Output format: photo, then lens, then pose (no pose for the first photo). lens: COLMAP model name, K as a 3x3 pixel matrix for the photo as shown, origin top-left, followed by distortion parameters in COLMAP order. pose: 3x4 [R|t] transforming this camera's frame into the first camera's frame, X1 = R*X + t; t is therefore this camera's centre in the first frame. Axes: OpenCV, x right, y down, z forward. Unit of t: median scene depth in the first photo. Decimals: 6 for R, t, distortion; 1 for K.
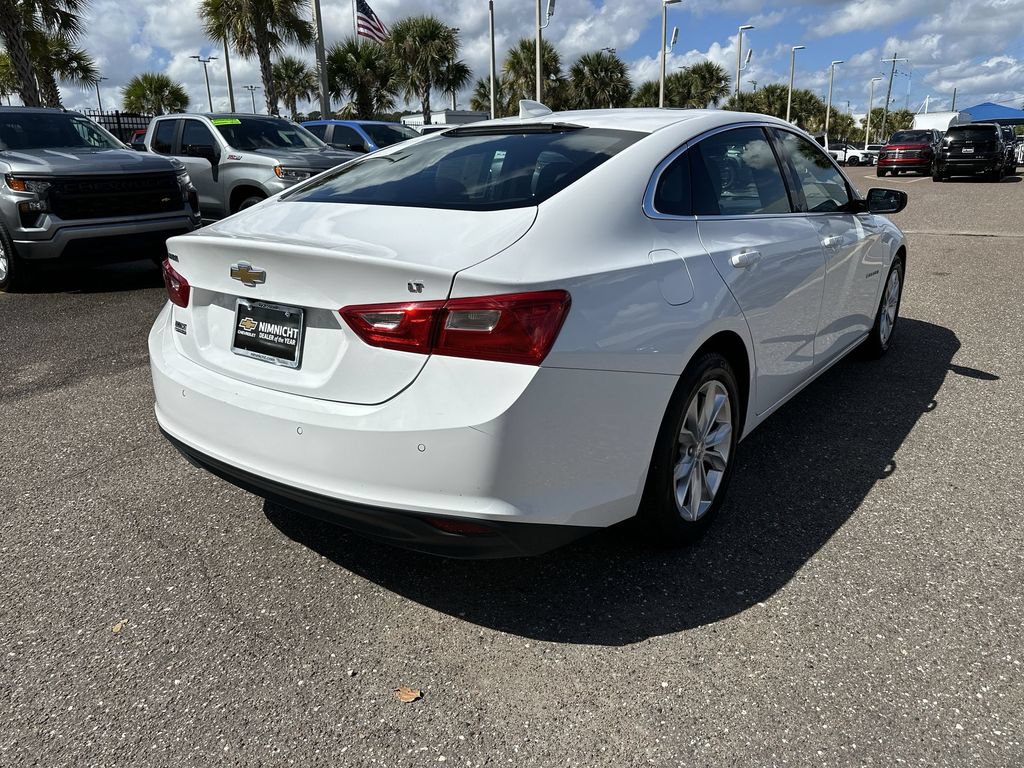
lens RADIAL K [[713.0, 0, 517.9], [0, 713.0, 384.4], [0, 0, 1]] dist [0.039408, -0.048344]
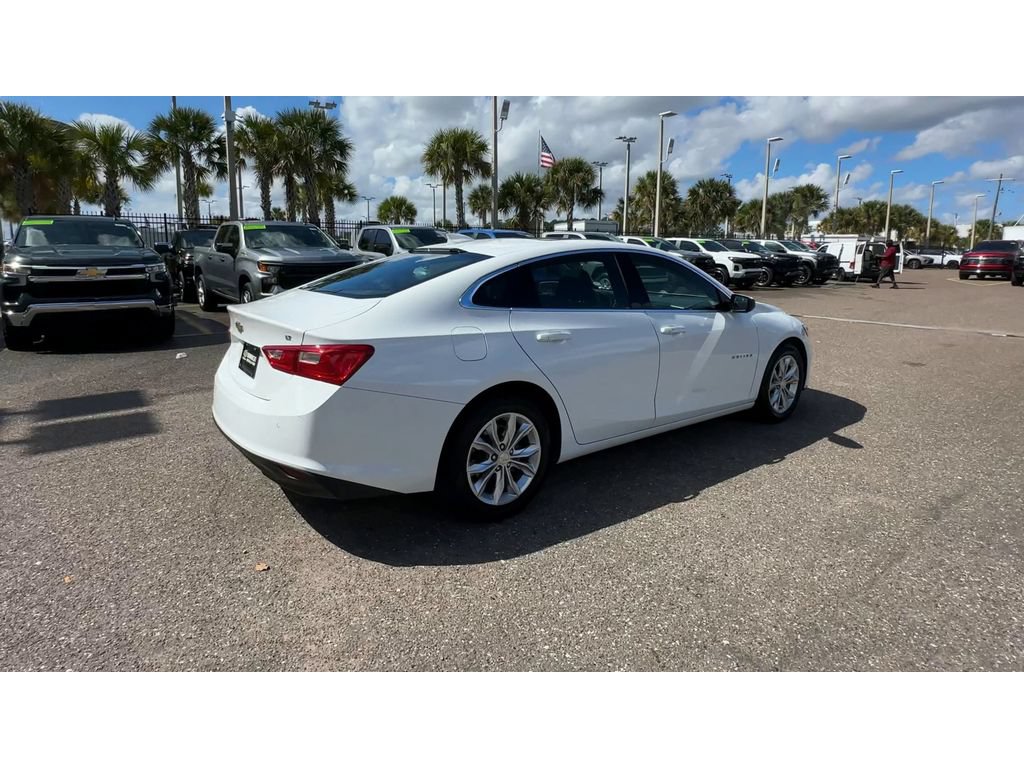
lens RADIAL K [[579.6, 0, 536.7], [0, 579.6, 342.5], [0, 0, 1]] dist [0.000719, 0.002452]
pose [[0.958697, 0.067305, -0.276352, 0.140923], [-0.106669, 0.985764, -0.129968, 0.000593], [0.263670, 0.154078, 0.952228, -0.043059]]
